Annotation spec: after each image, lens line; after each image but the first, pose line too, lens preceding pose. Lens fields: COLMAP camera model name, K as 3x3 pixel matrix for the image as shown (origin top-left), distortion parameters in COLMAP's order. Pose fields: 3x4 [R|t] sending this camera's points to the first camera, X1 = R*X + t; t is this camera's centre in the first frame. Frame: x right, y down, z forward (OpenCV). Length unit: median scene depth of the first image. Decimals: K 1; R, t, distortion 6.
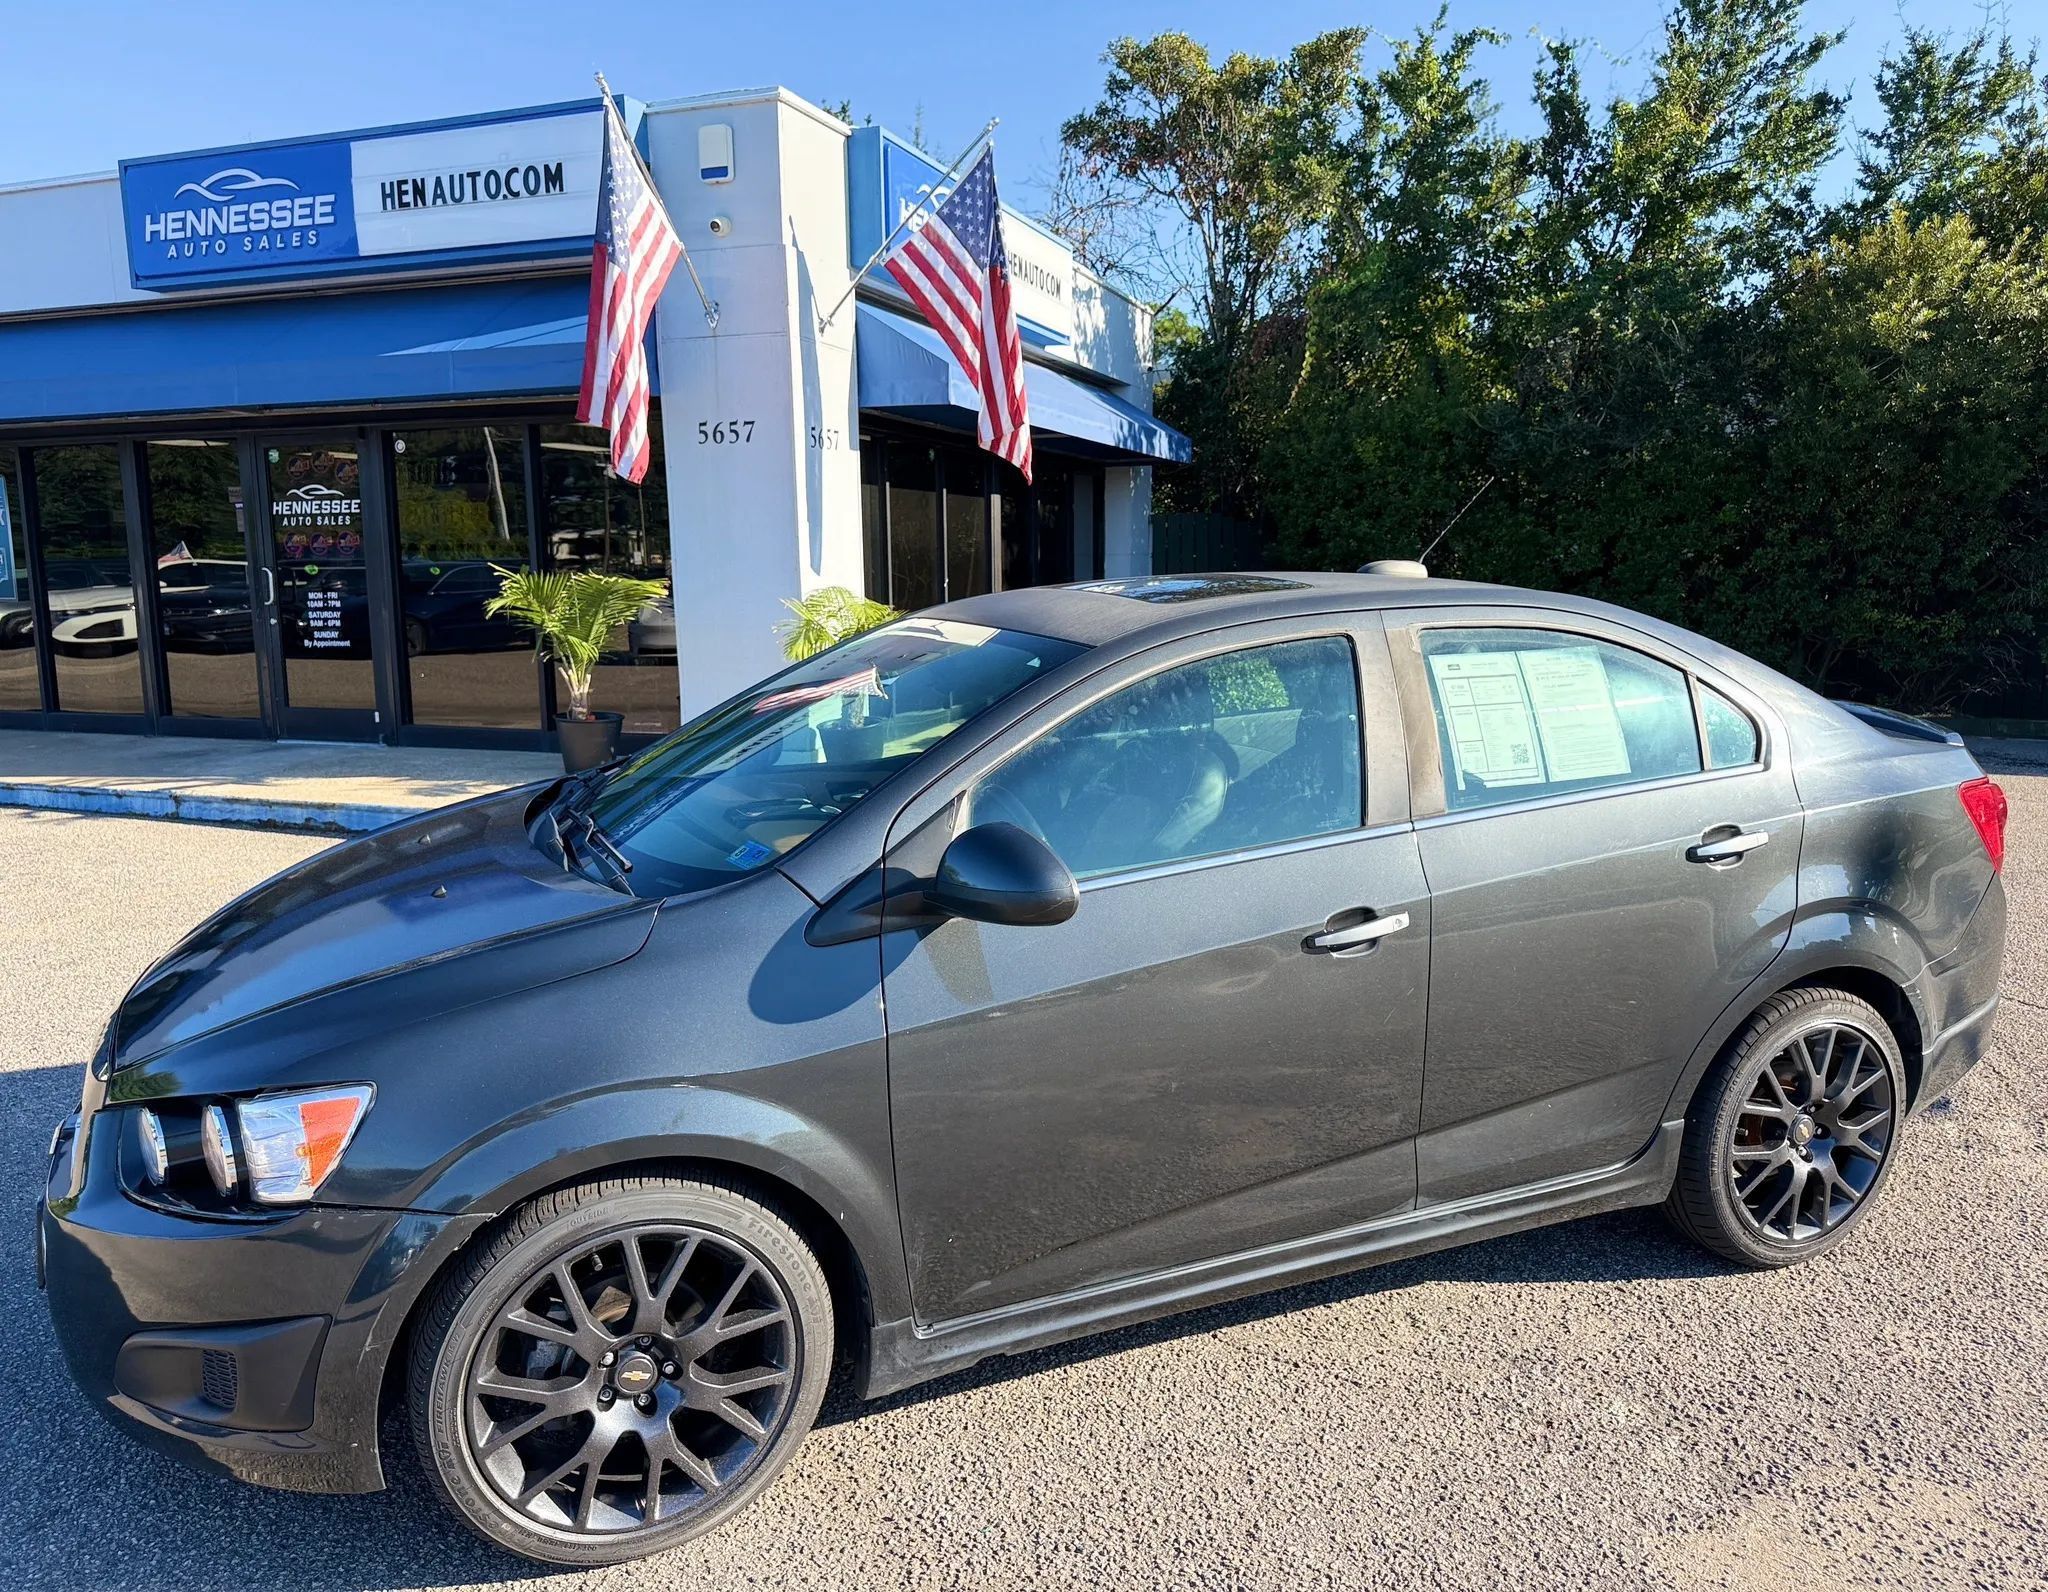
lens RADIAL K [[1533.2, 0, 995.9], [0, 1533.2, 797.8], [0, 0, 1]] dist [0.009952, -0.013087]
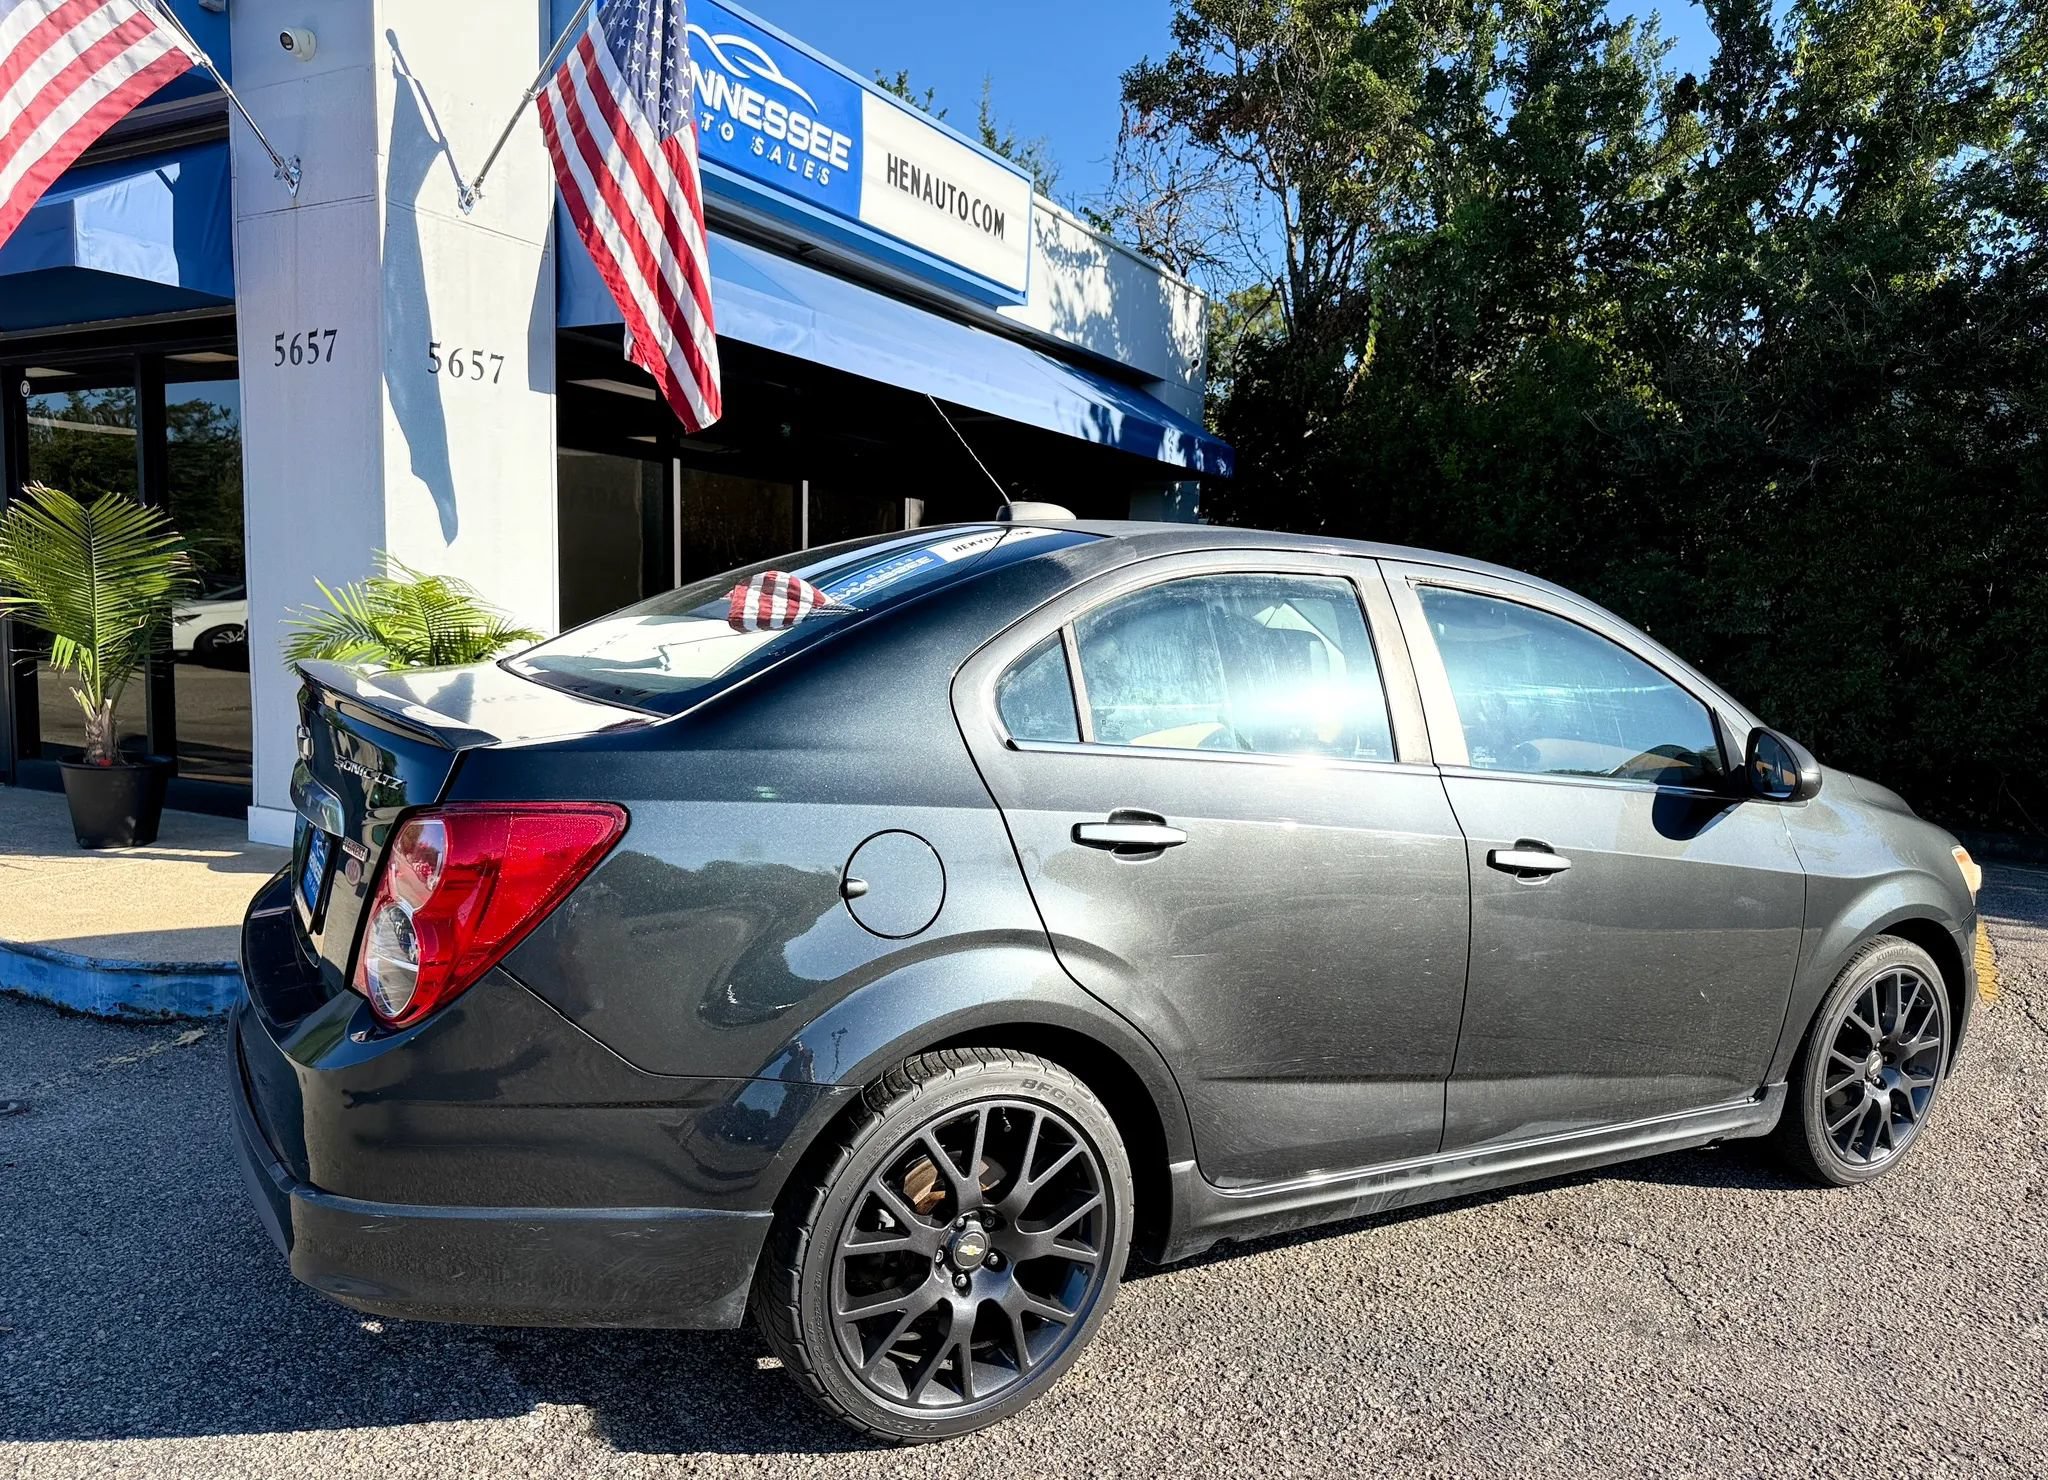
lens RADIAL K [[1482.2, 0, 1027.2], [0, 1482.2, 763.1], [0, 0, 1]] dist [0.009254, -0.010518]
pose [[0.987935, 0.055651, -0.144527, 0.223956], [-0.063857, 0.996563, -0.052775, -0.039776], [0.141093, 0.061367, 0.988092, 0.383220]]
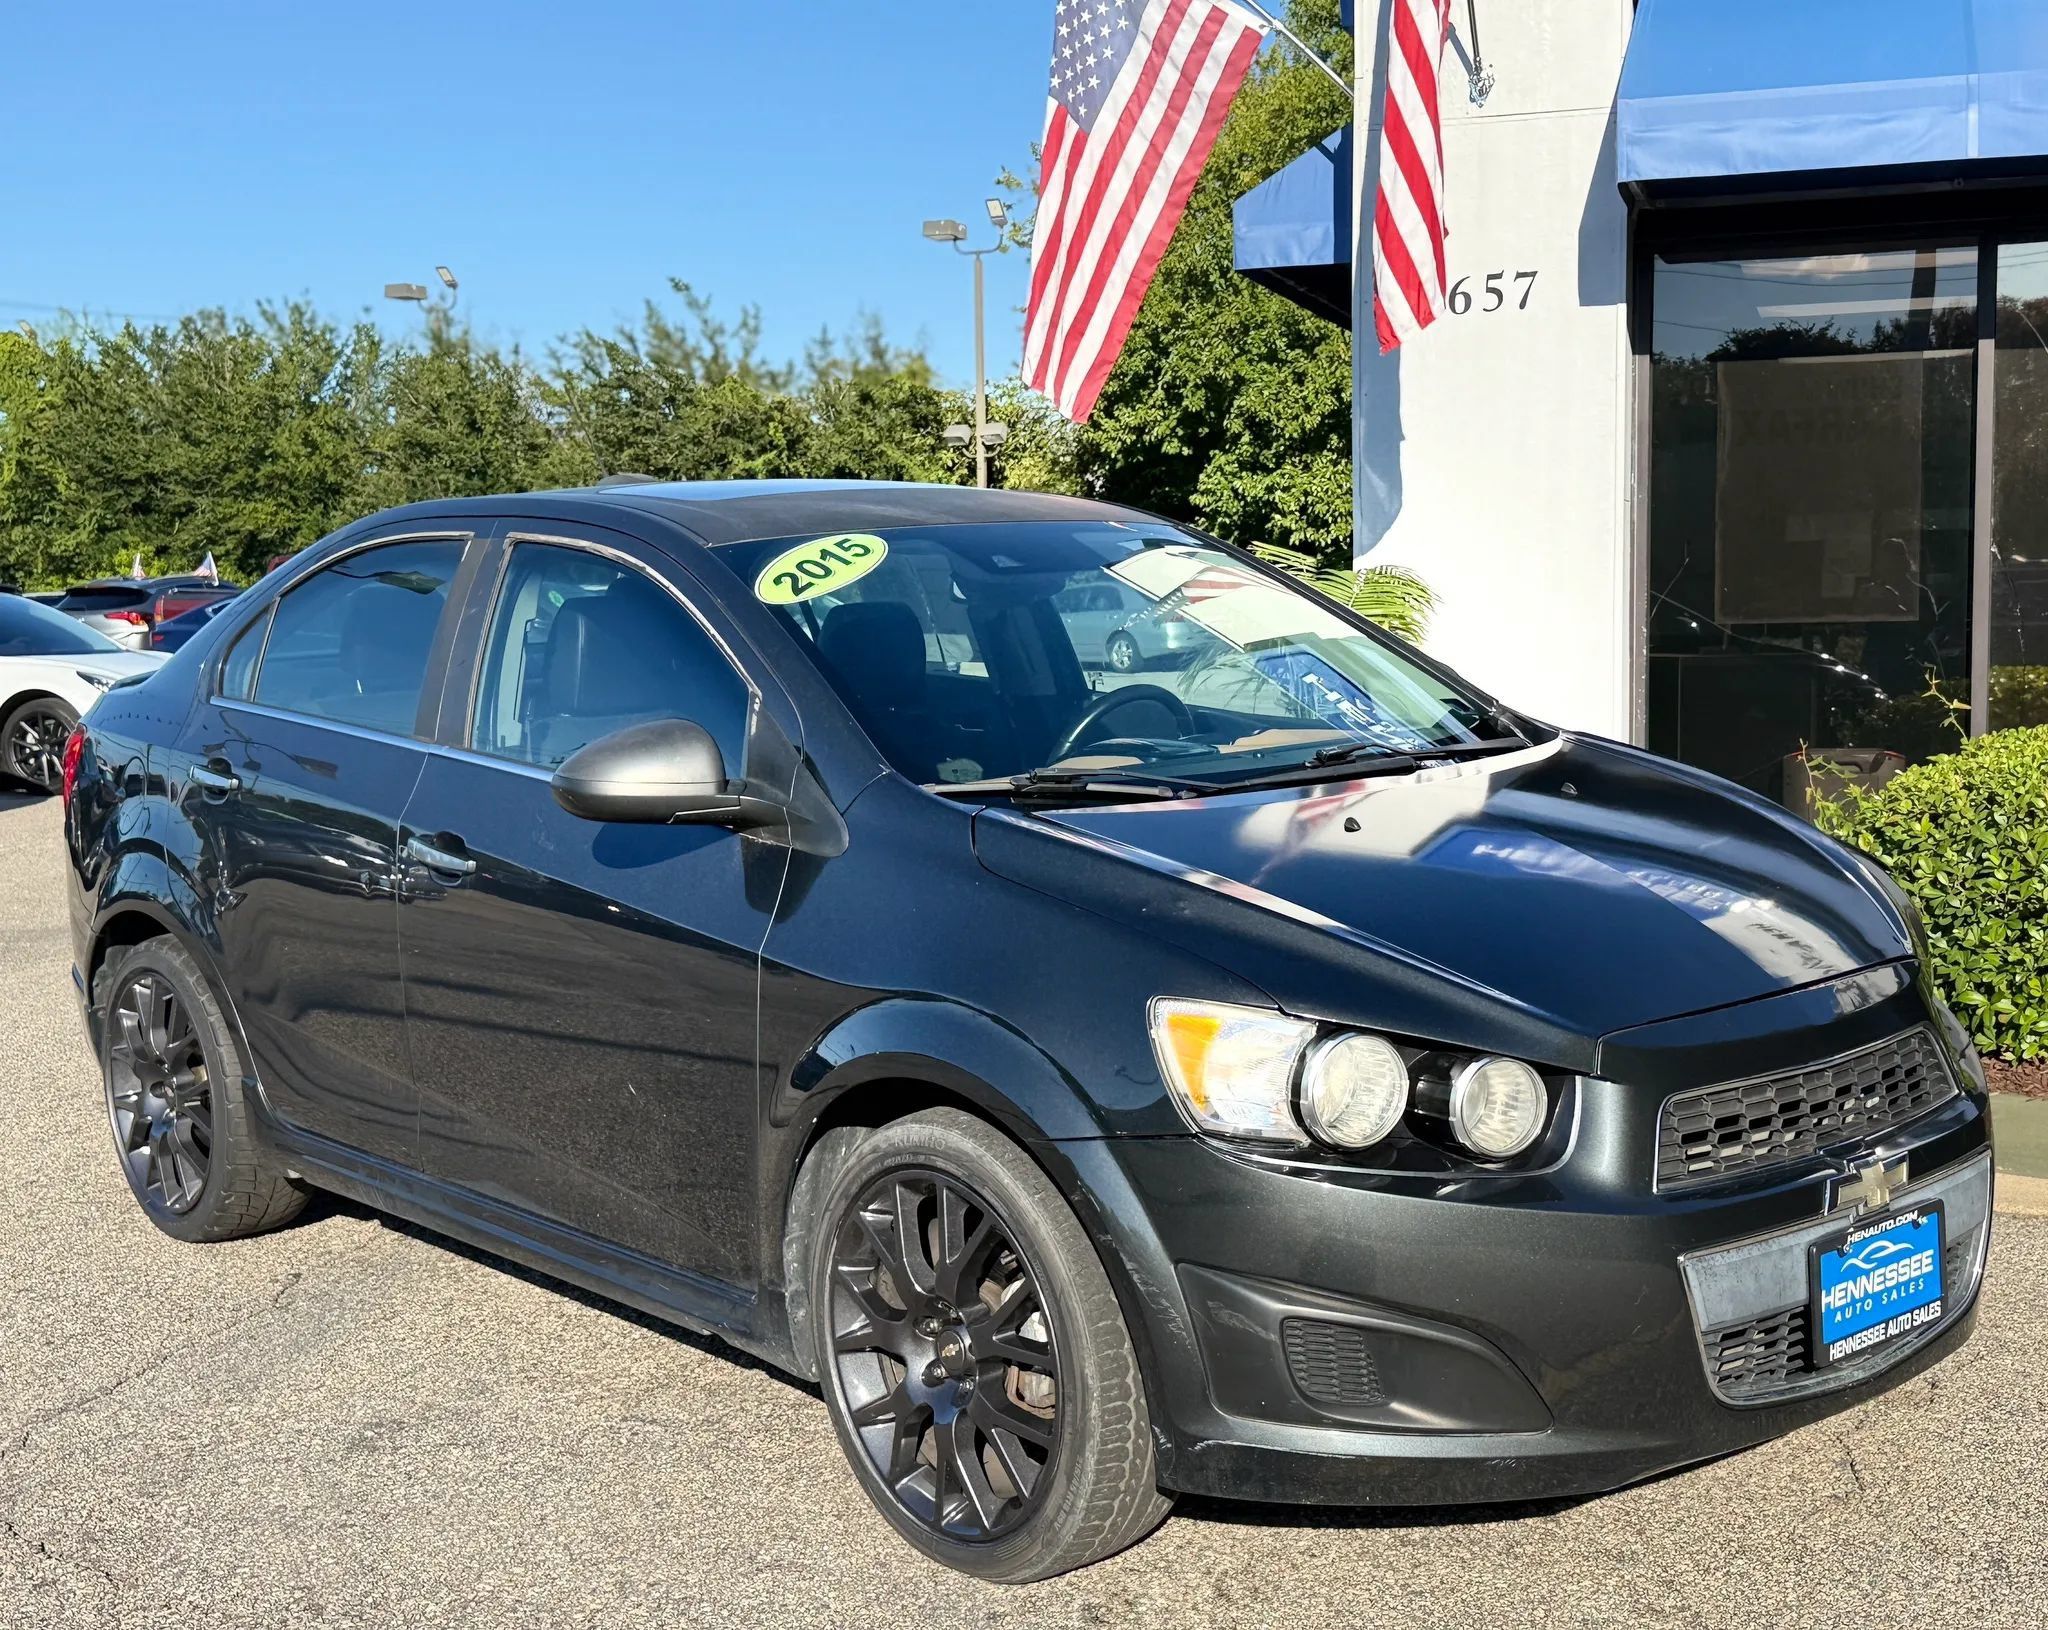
lens RADIAL K [[2574.8, 0, 1072.1], [0, 2574.8, 827.6], [0, 0, 1]] dist [0.165446, -0.187706]
pose [[0.049806, 0.094546, -0.994274, 0.767122], [-0.138493, 0.986546, 0.086873, -0.102463], [0.989110, 0.133373, 0.062230, 0.780252]]
